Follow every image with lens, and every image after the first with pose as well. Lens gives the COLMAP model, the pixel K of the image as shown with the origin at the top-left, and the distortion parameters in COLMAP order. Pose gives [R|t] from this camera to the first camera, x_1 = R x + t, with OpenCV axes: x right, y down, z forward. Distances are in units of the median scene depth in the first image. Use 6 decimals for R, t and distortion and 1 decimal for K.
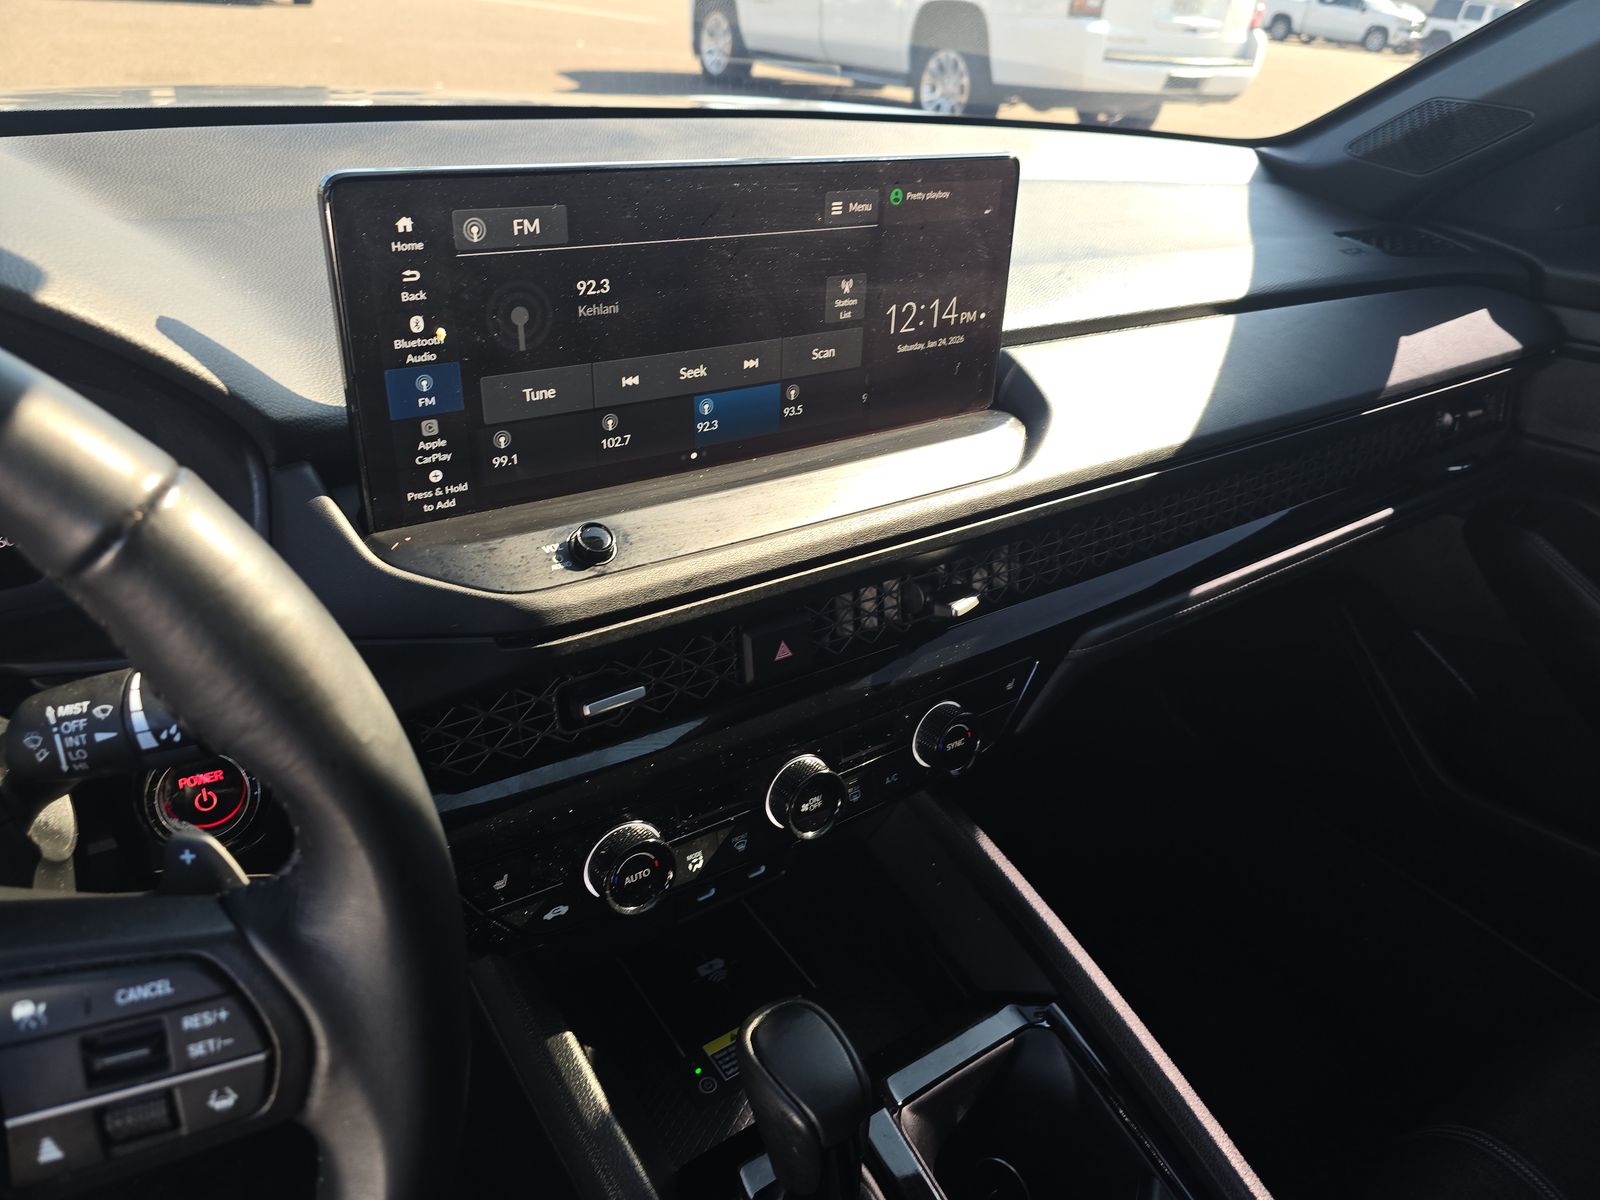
lens RADIAL K [[1105.0, 0, 790.9], [0, 1105.0, 608.6], [0, 0, 1]] dist [0.051542, -0.052329]
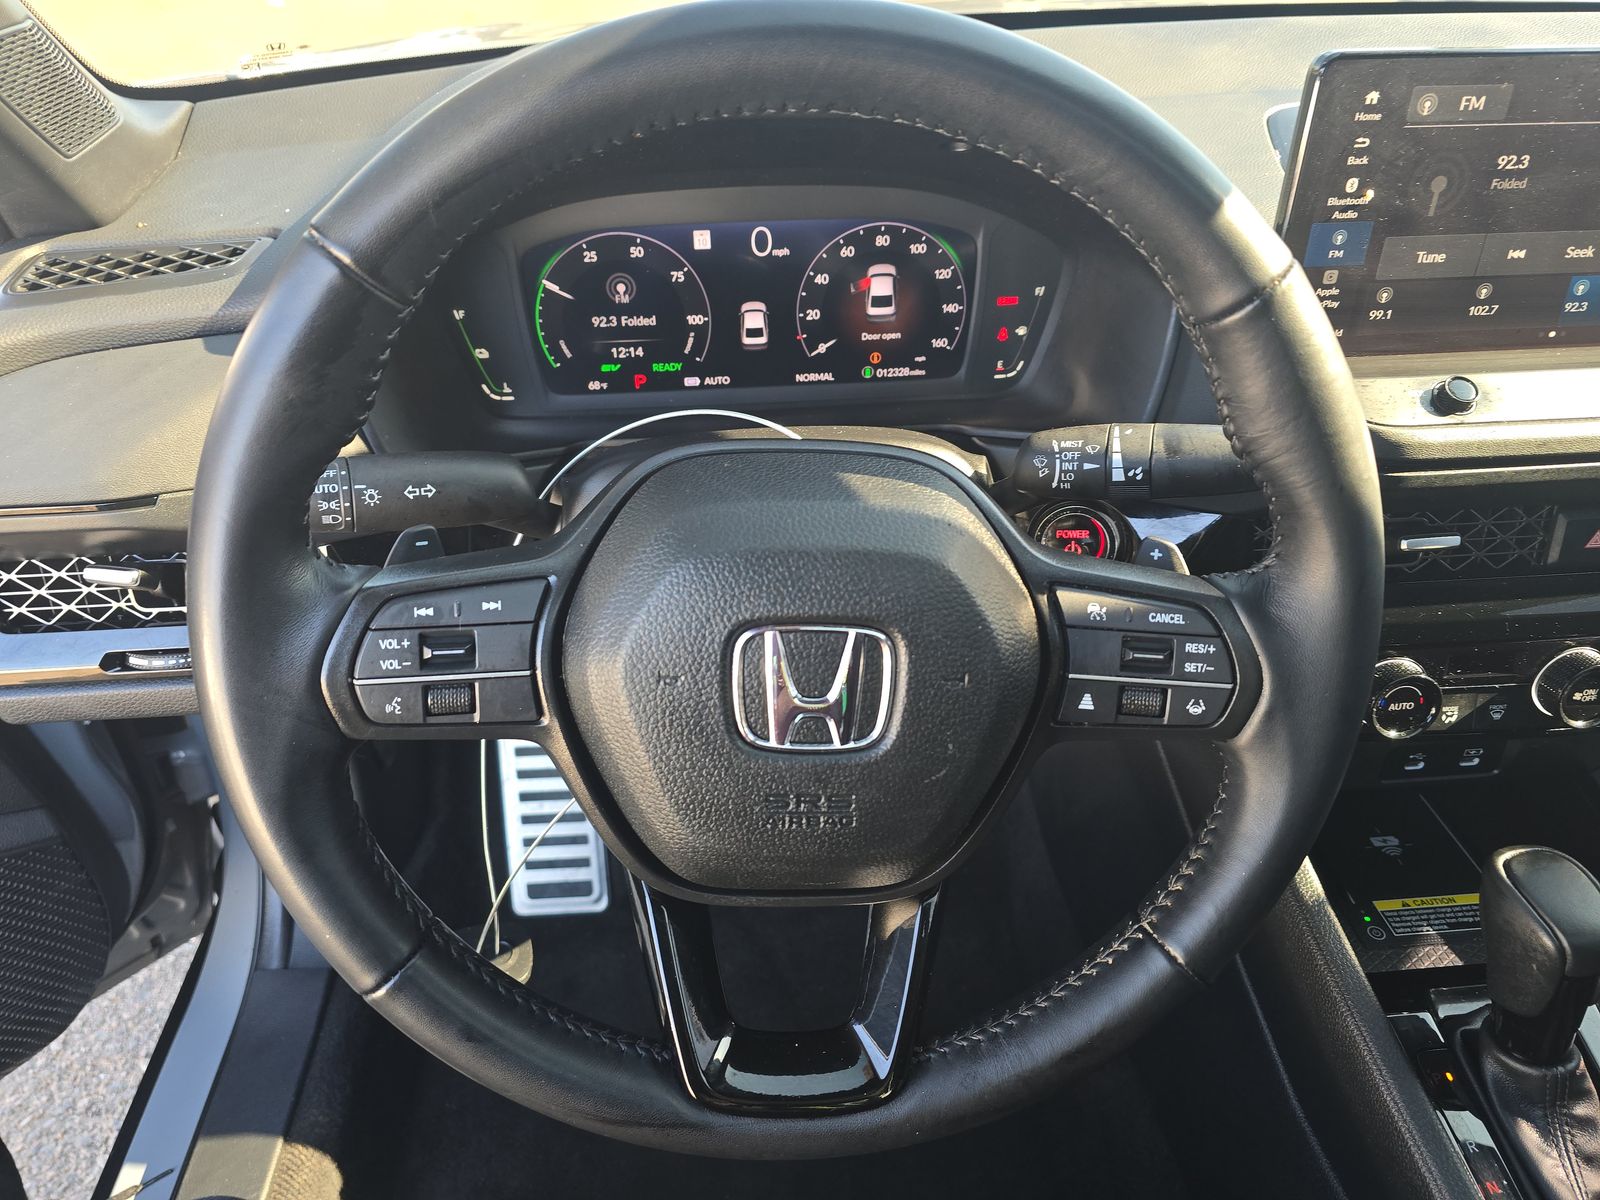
lens RADIAL K [[1105.0, 0, 793.0], [0, 1105.0, 591.0], [0, 0, 1]] dist [0.051542, -0.052329]
pose [[0.861752, 0.219707, -0.457287, -0.198777], [-0.192866, 0.975563, 0.105263, 0.144814], [0.469239, -0.002515, 0.883067, -0.306555]]
